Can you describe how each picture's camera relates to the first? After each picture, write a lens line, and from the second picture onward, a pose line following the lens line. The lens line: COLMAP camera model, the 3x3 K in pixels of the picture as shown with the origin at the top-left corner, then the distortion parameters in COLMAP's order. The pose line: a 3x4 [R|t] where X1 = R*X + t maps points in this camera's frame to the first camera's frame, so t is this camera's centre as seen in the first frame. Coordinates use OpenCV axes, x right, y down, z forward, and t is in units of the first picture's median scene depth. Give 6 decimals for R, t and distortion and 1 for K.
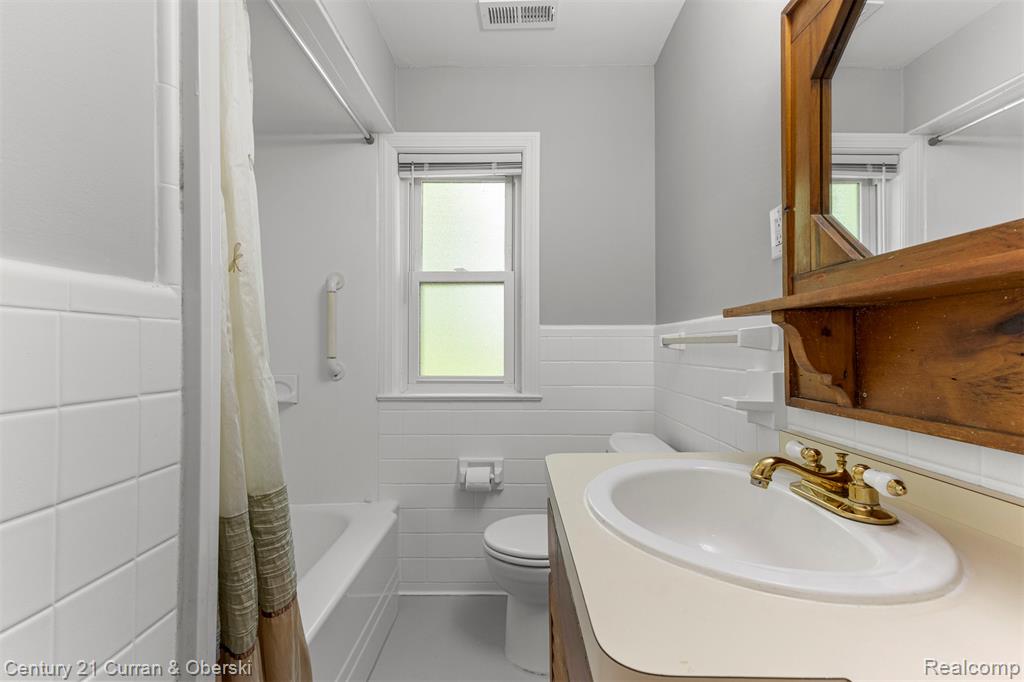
lens RADIAL K [[445.2, 0, 513.8], [0, 445.2, 340.5], [0, 0, 1]] dist [0.015568, -0.000975]
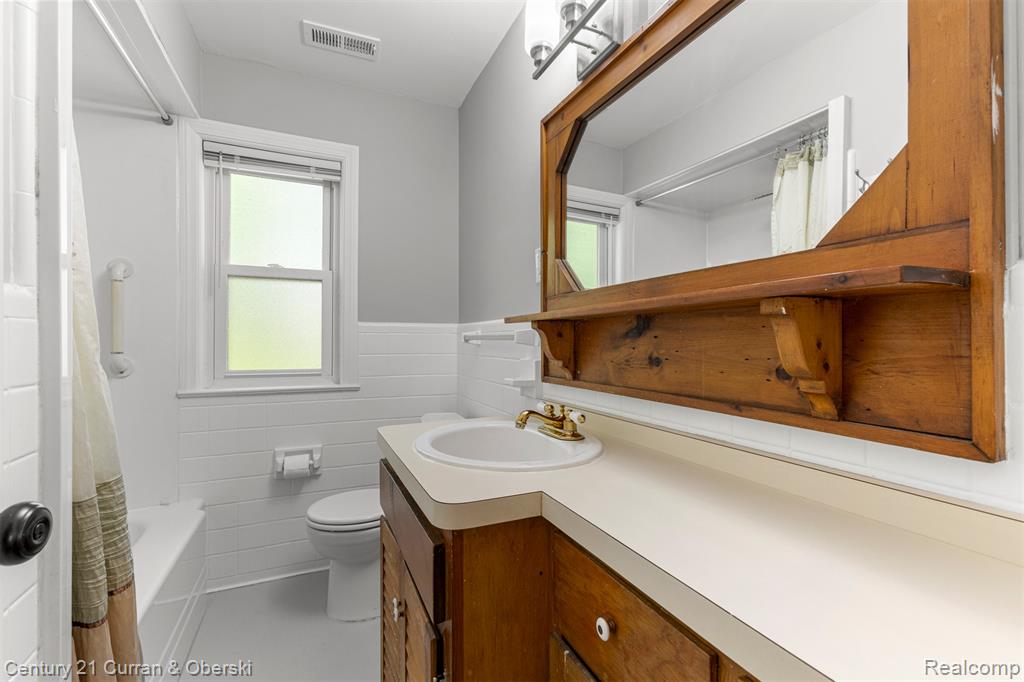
lens RADIAL K [[445.2, 0, 514.3], [0, 445.2, 340.7], [0, 0, 1]] dist [0.015568, -0.000975]
pose [[0.906023, 0.003522, 0.423214, -0.078434], [-0.010583, 0.999841, 0.014336, -0.010100], [-0.423096, -0.017467, 0.905916, -0.221834]]
